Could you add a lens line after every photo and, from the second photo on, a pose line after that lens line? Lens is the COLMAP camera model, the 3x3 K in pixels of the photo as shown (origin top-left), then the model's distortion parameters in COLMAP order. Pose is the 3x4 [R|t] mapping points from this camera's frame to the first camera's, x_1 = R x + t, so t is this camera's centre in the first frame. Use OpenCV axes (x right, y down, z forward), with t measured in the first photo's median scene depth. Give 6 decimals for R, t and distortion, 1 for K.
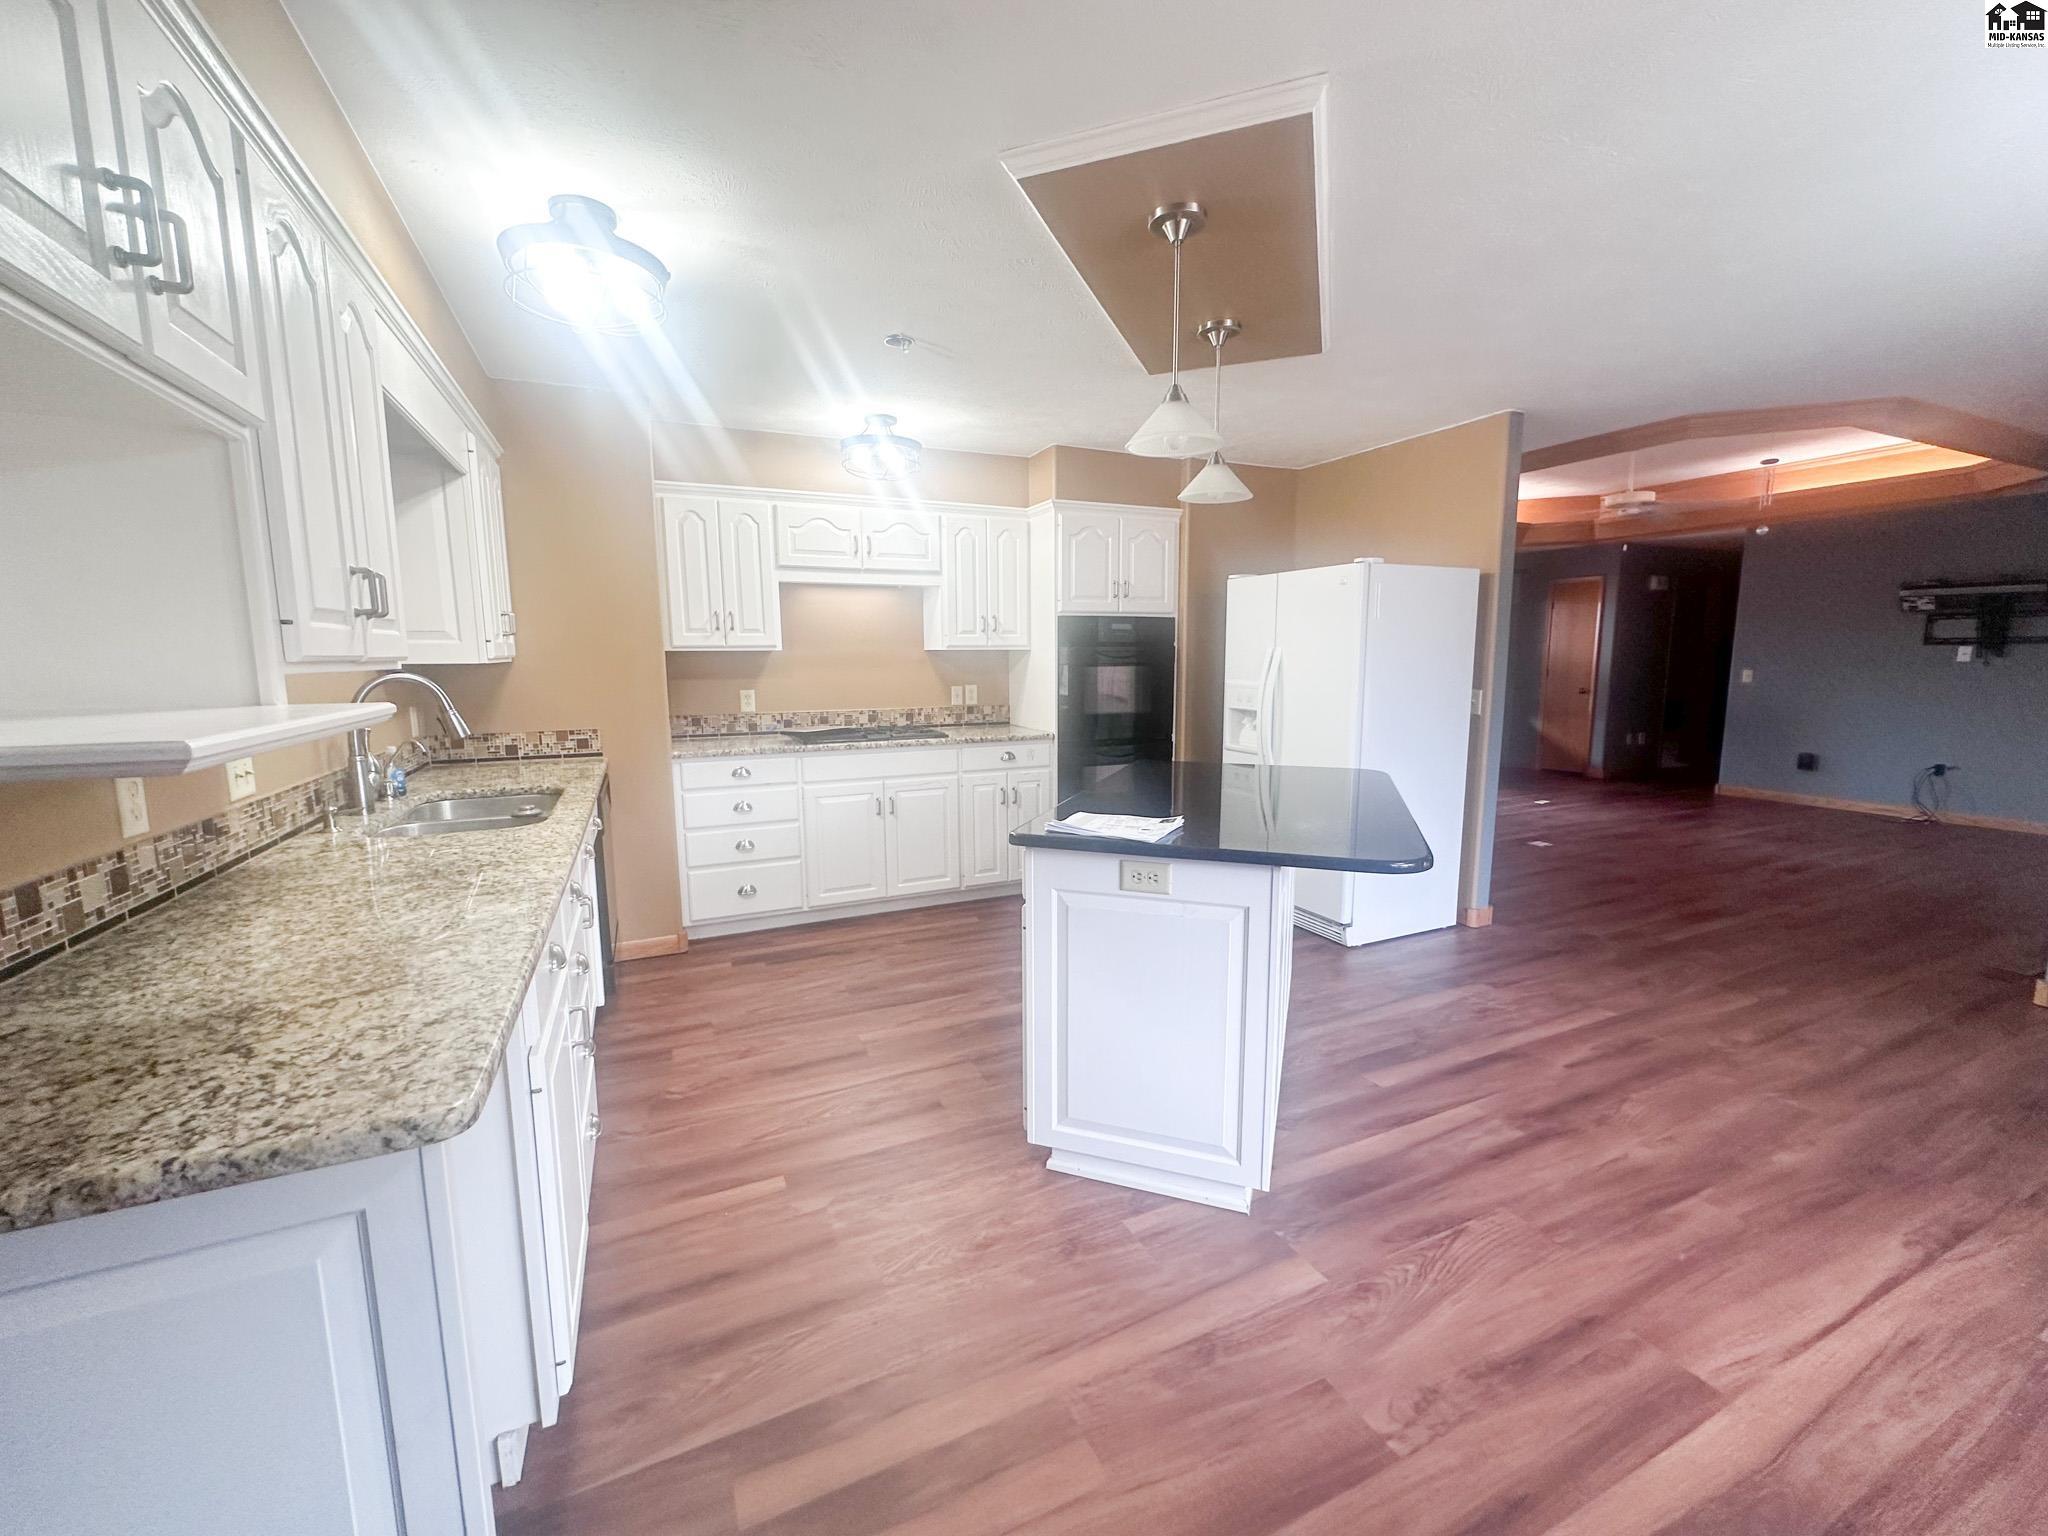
lens RADIAL K [[818.5, 0, 1024.1], [0, 818.5, 767.0], [0, 0, 1]] dist [-0.005466, 0.001034]
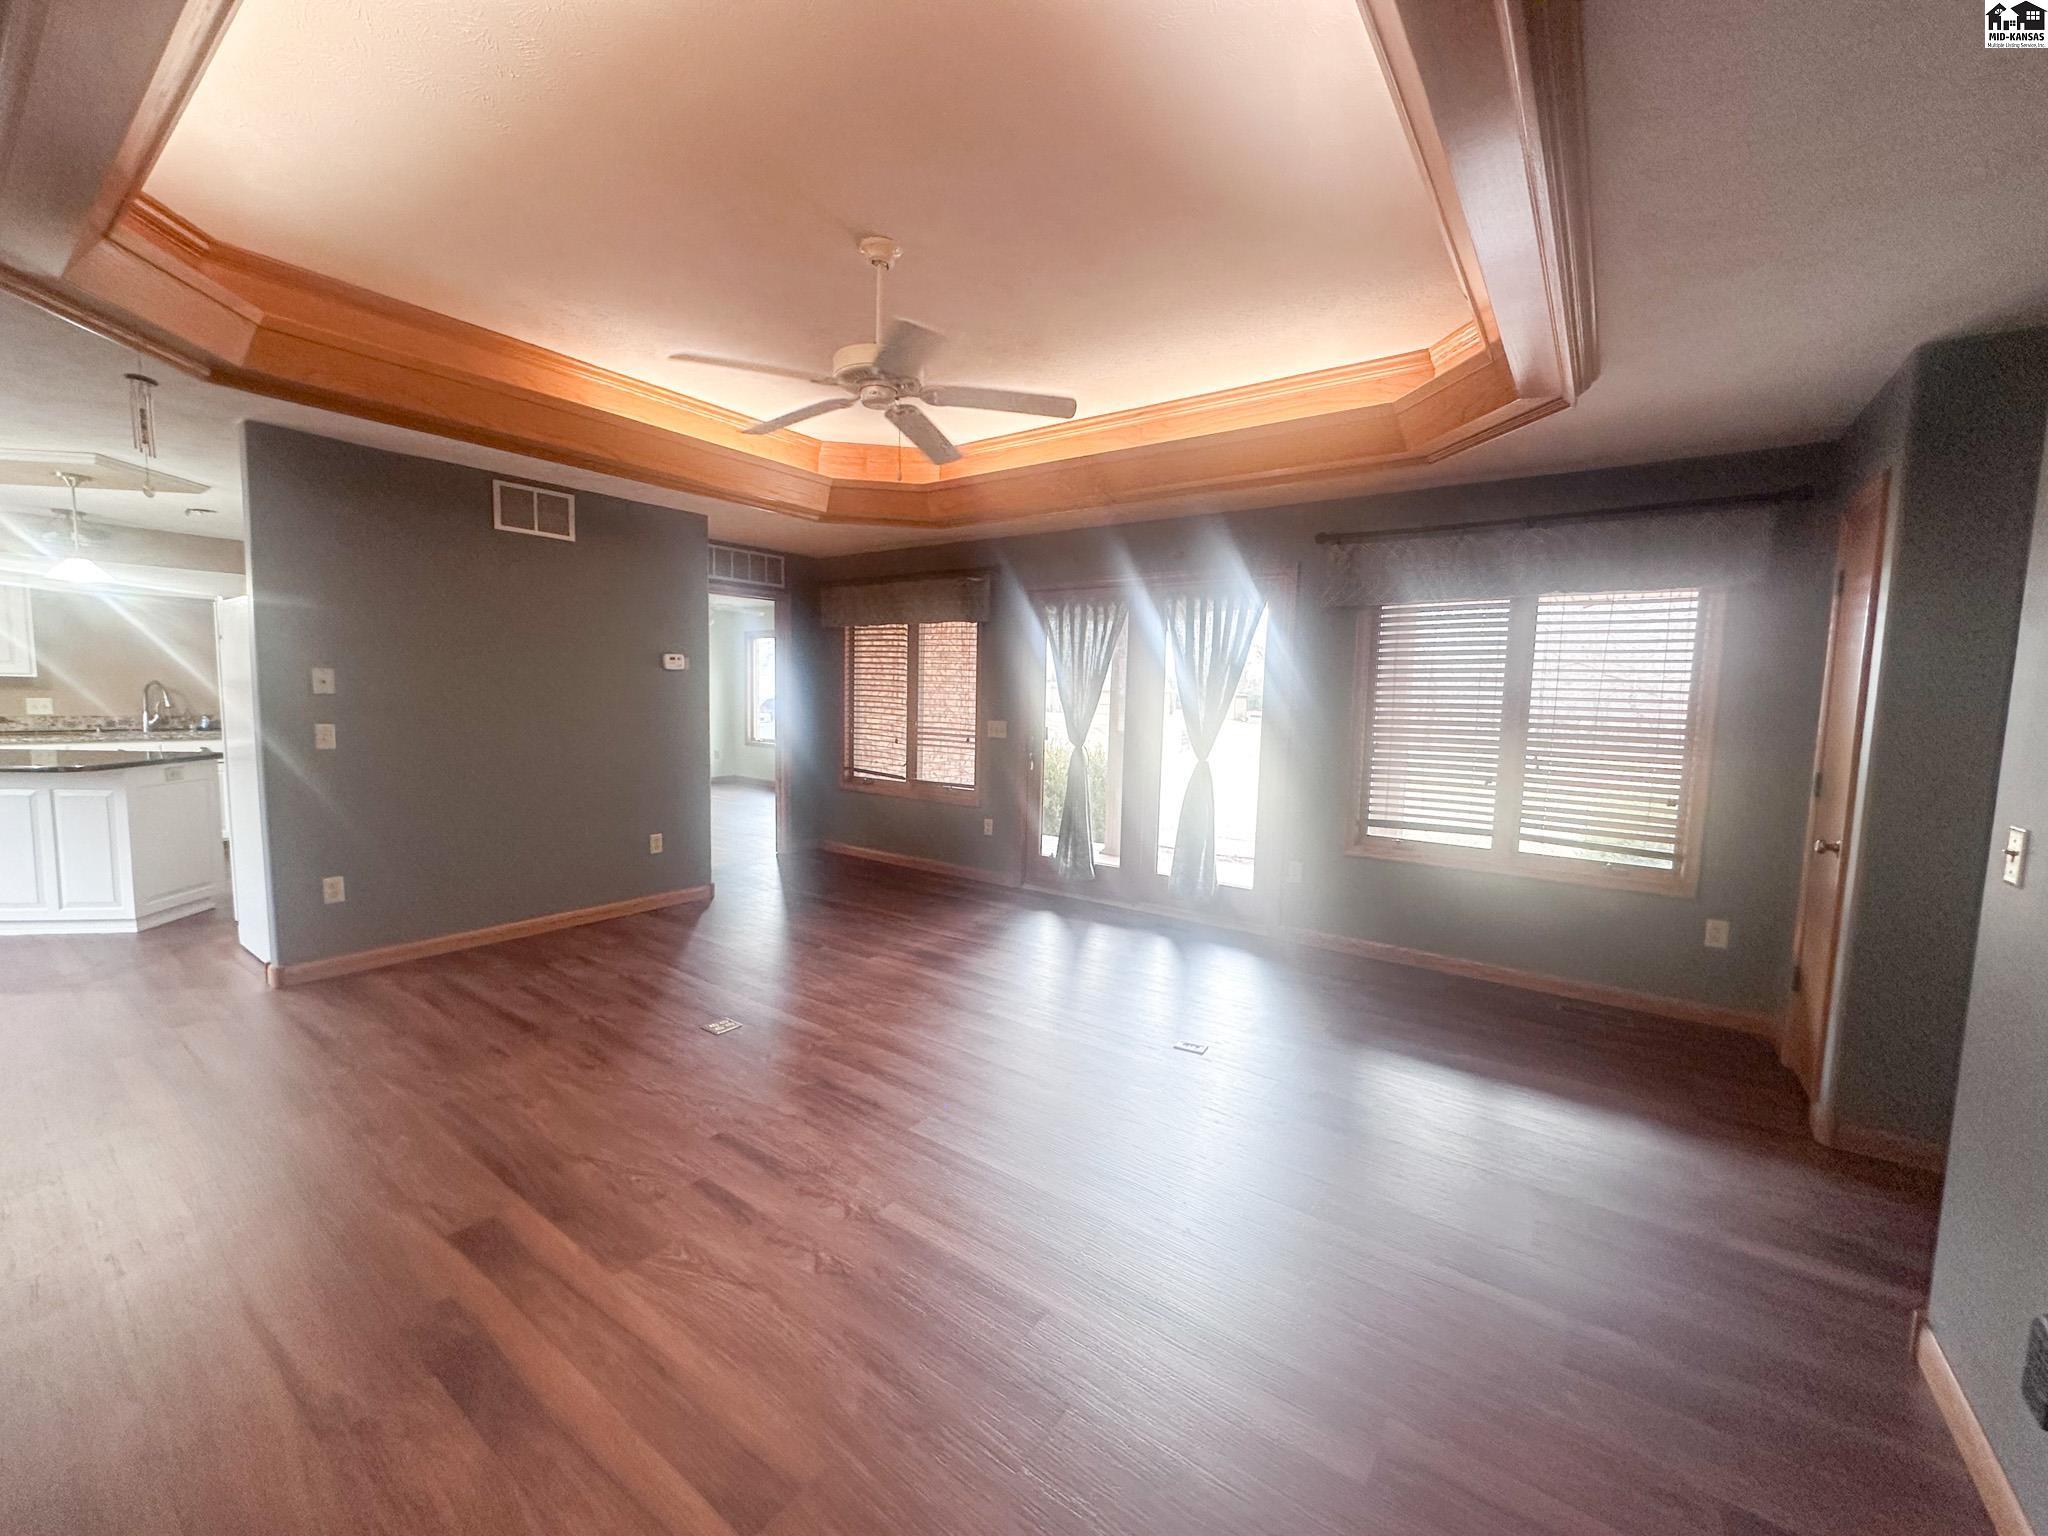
lens RADIAL K [[818.5, 0, 1027.1], [0, 818.5, 766.8], [0, 0, 1]] dist [-0.005466, 0.001034]
pose [[0.491522, 0.096331, -0.865521, 1.739009], [-0.145878, 0.988928, 0.027224, -0.190467], [0.858560, 0.112879, 0.500133, 1.248903]]
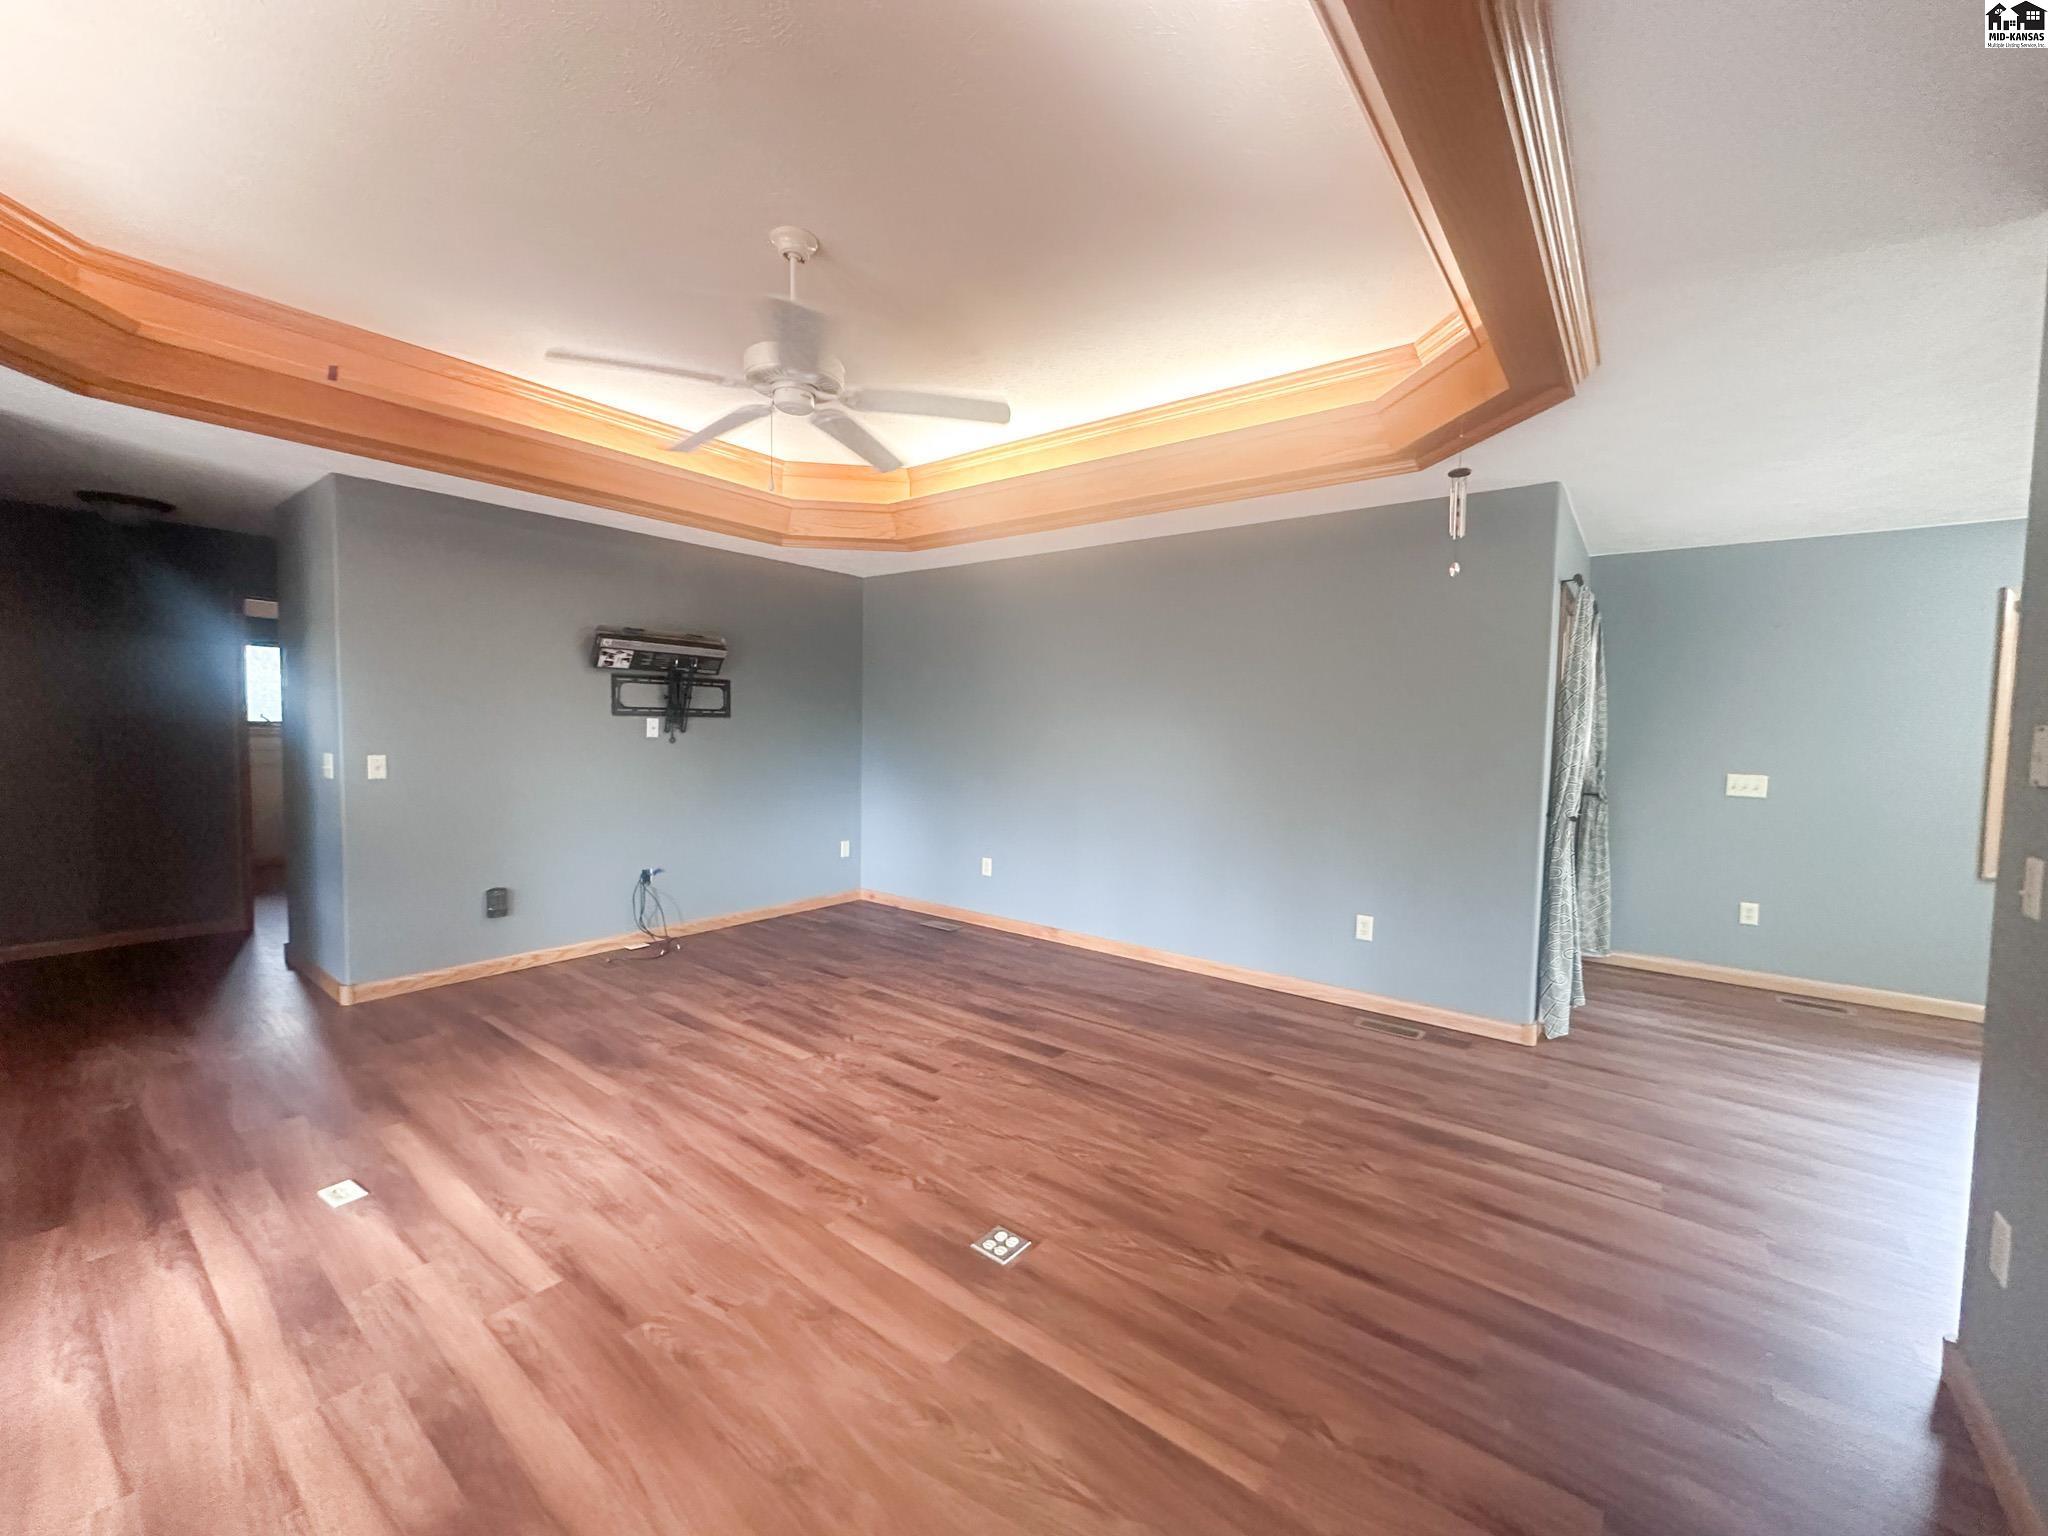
lens RADIAL K [[818.5, 0, 1026.2], [0, 818.5, 769.6], [0, 0, 1]] dist [-0.005466, 0.001034]
pose [[-0.462595, -0.053006, 0.884984, 0.434153], [0.104160, 0.988048, 0.113626, -0.232883], [-0.880430, 0.144743, -0.451545, 1.608552]]
